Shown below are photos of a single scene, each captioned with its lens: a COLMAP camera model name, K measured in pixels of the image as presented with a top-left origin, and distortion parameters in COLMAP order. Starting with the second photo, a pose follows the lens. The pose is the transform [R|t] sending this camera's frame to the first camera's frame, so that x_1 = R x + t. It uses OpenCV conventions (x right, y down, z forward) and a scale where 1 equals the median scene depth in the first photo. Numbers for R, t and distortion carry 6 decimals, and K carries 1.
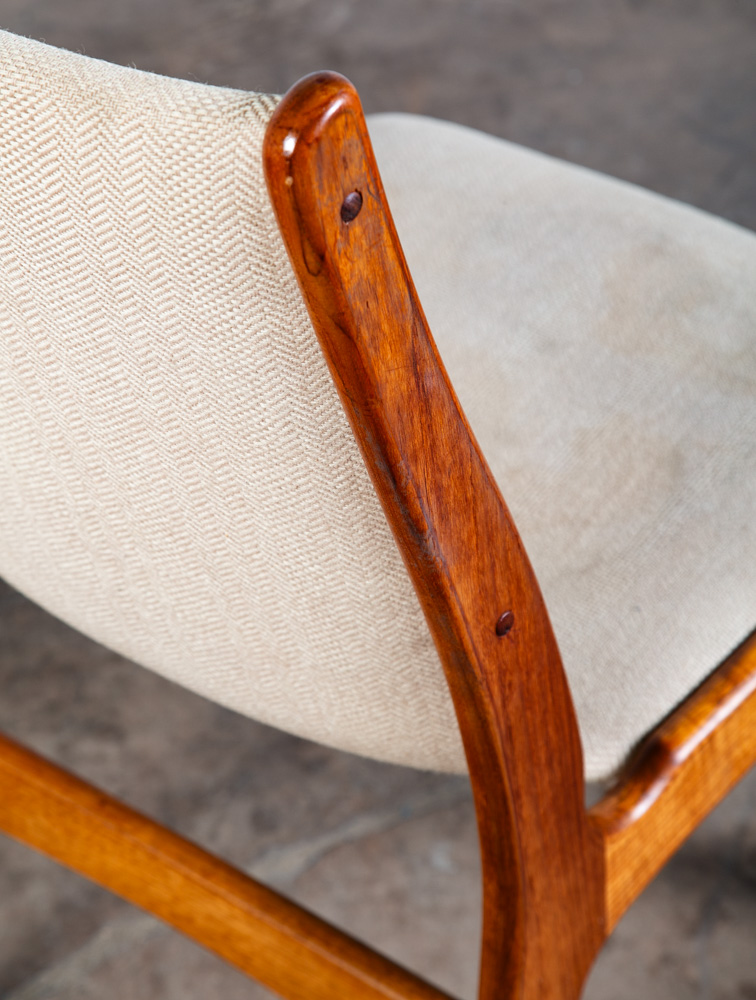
lens RADIAL K [[2901.5, 0, 378.9], [0, 2901.5, 494.2], [0, 0, 1]] dist [0.693016, 0.000000]
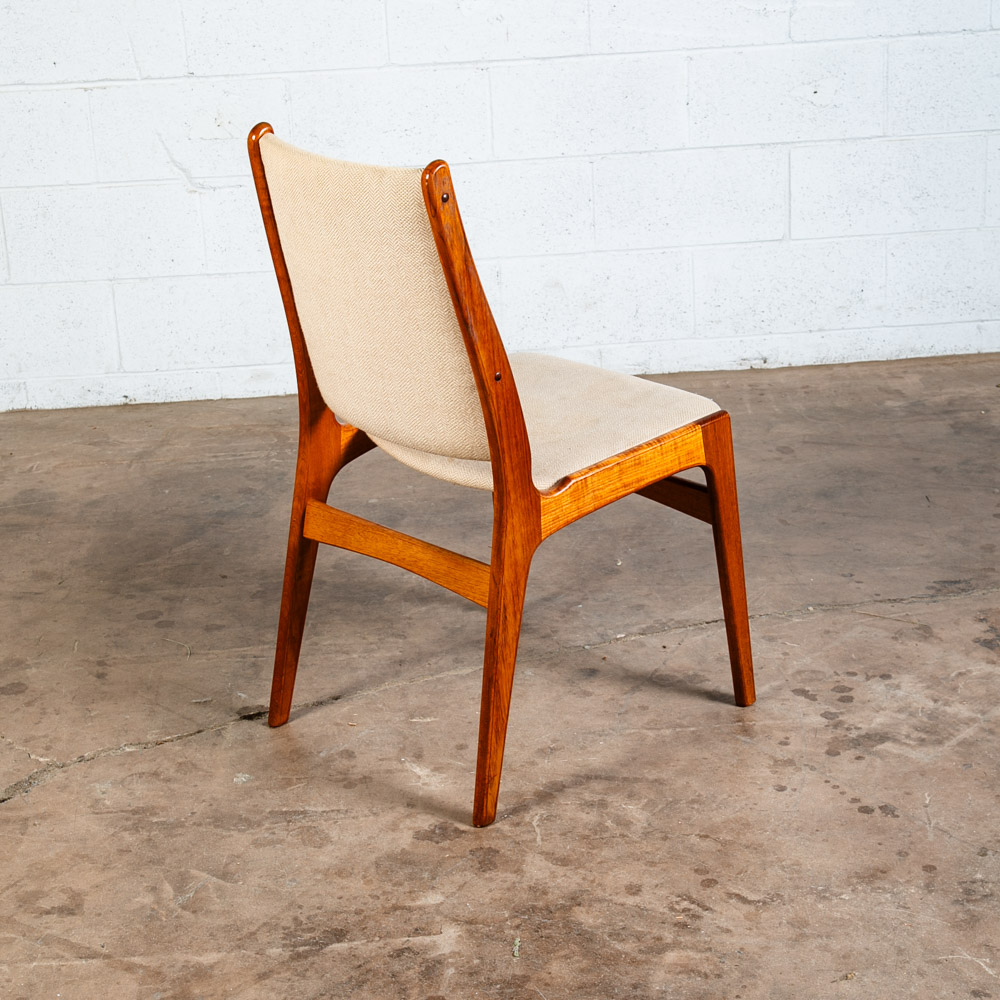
lens RADIAL K [[2388.1, 0, 496.3], [0, 2388.1, 485.5], [0, 0, 1]] dist [0.151694, 0.000000]
pose [[0.988103, 0.058170, -0.142371, 0.402108], [-0.105980, 0.928371, -0.356224, 1.038222], [0.111451, 0.367074, 0.923491, -1.293740]]
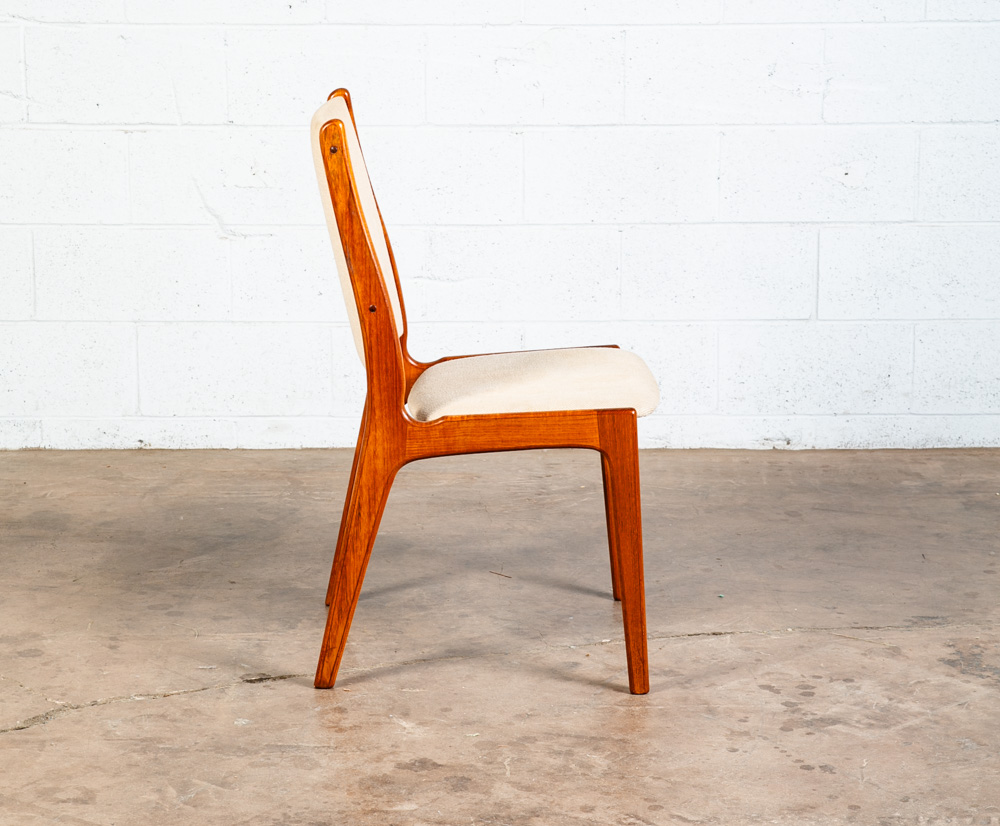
lens RADIAL K [[3185.3, 0, 494.8], [0, 3185.3, 415.2], [0, 0, 1]] dist [0.410878, 0.000000]
pose [[0.979746, 0.094702, -0.176435, 0.719736], [-0.167735, 0.869388, -0.464790, 1.873595], [0.109374, 0.484971, 0.867664, -2.283169]]
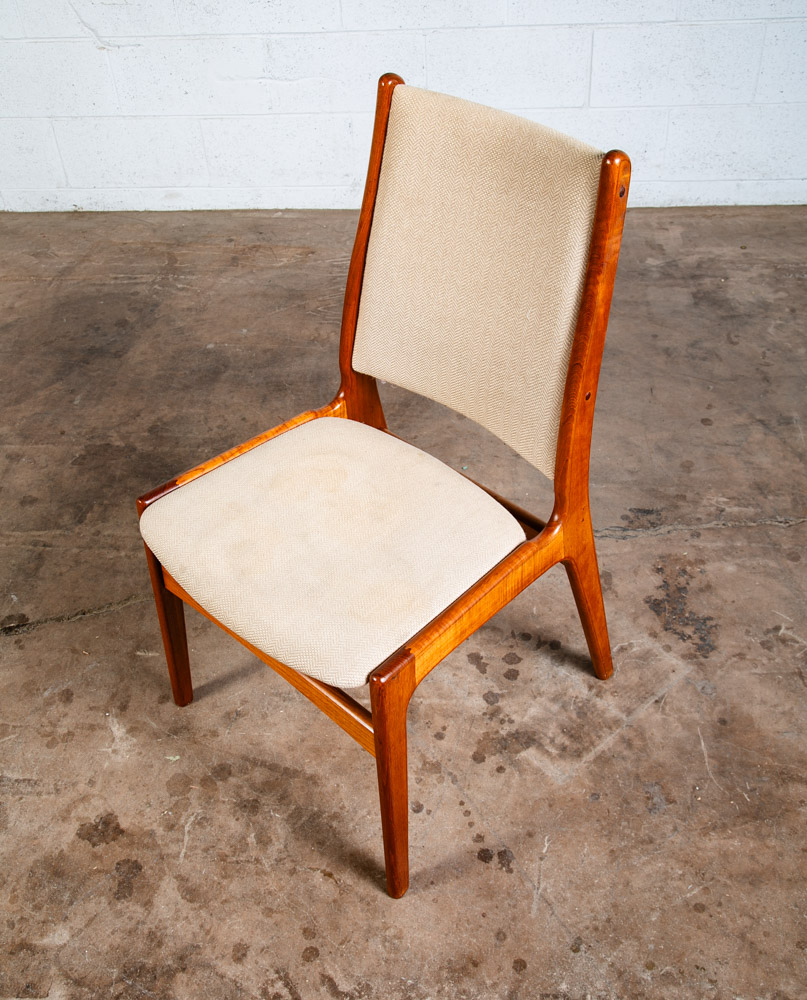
lens RADIAL K [[1126.5, 0, 393.3], [0, 1126.5, 509.3], [0, 0, 1]] dist [0.001843, 0.000000]
pose [[0.959270, 0.189718, -0.209305, 0.543029], [-0.185190, 0.981838, 0.041209, -0.037586], [0.213321, -0.000769, 0.976982, -0.008378]]
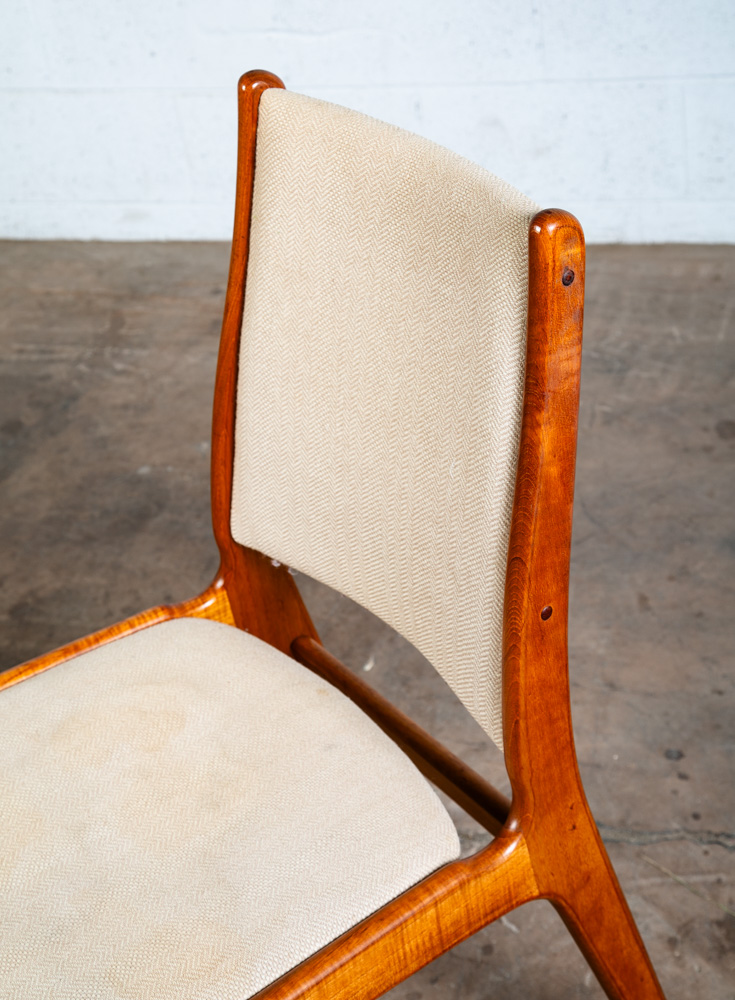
lens RADIAL K [[1981.8, 0, 380.0], [0, 1981.8, 445.8], [0, 0, 1]] dist [0.212640, 0.000000]
pose [[0.901901, 0.185160, -0.390245, 0.816060], [-0.224830, 0.972664, -0.058107, -0.143801], [0.368818, 0.140145, 0.918876, 0.028930]]
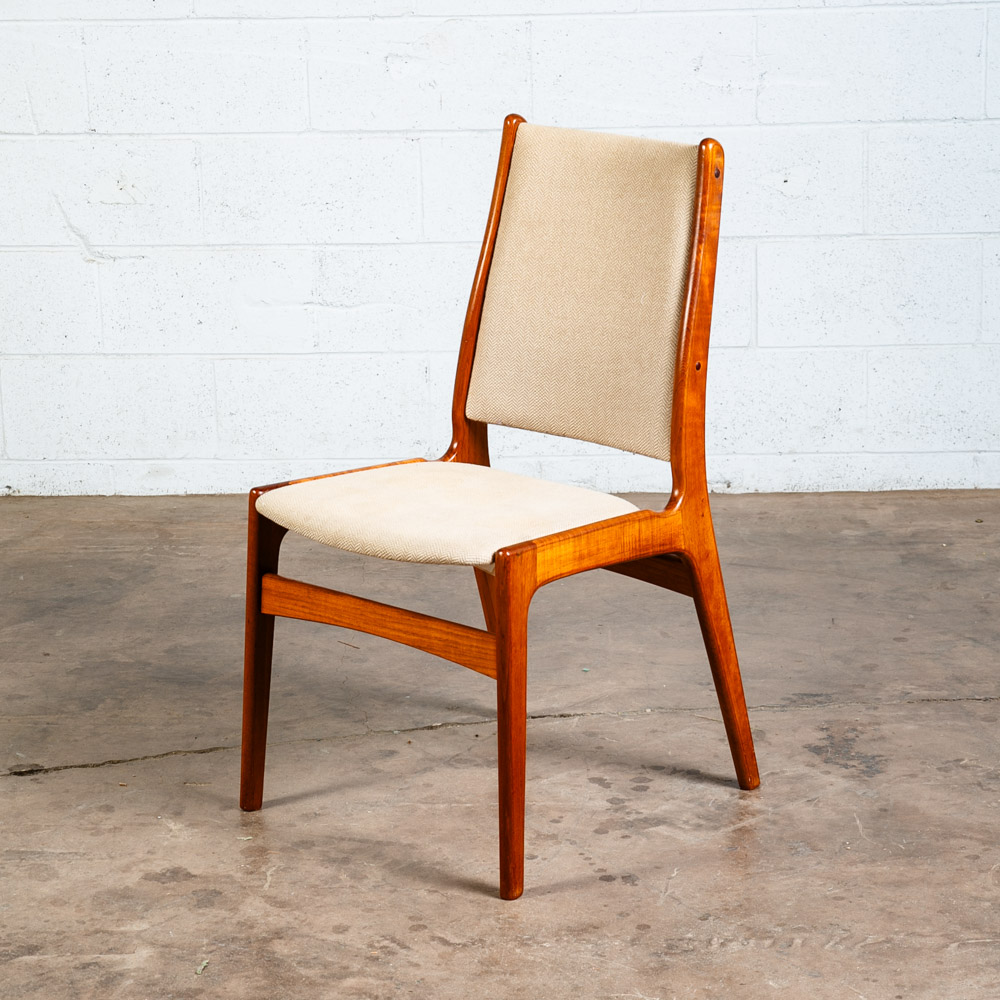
lens RADIAL K [[3356.8, 0, 479.8], [0, 3356.8, 557.0], [0, 0, 1]] dist [0.325579, 0.000000]
pose [[0.962805, 0.099114, -0.251362, 1.172464], [-0.198749, 0.890011, -0.410341, 1.566913], [0.183045, 0.445036, 0.876606, -1.972968]]
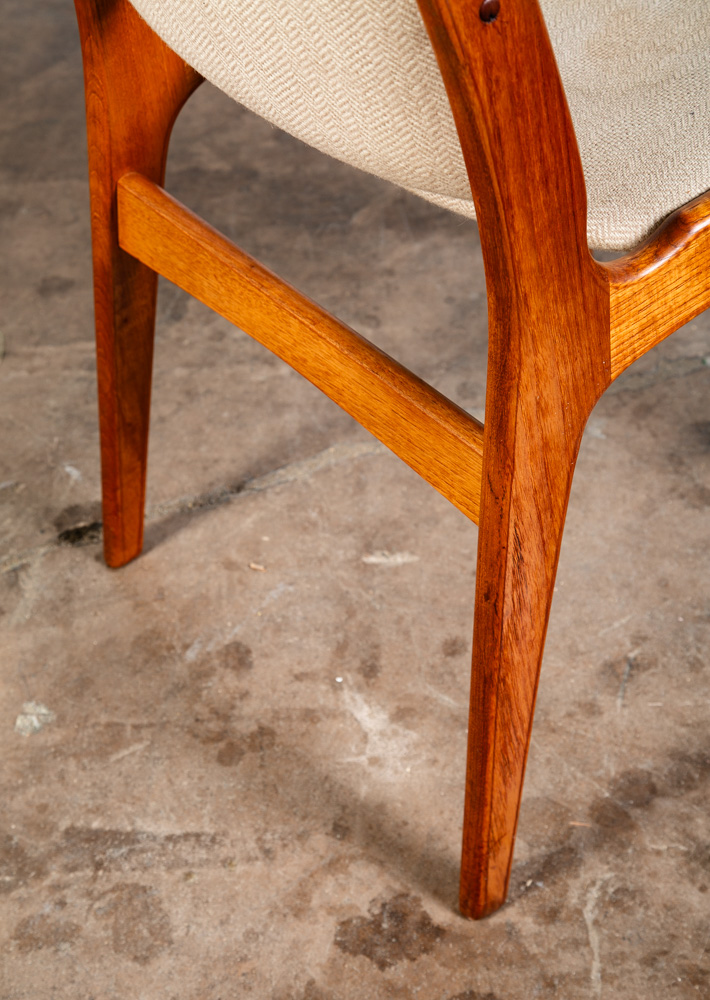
lens RADIAL K [[1903.6, 0, 353.1], [0, 1903.6, 534.7], [0, 0, 1]] dist [0.235450, 0.000000]
pose [[0.963434, 0.129645, -0.234492, 0.183962], [-0.115657, 0.990639, 0.072513, 0.186737], [0.241698, -0.042741, 0.969410, 0.267752]]
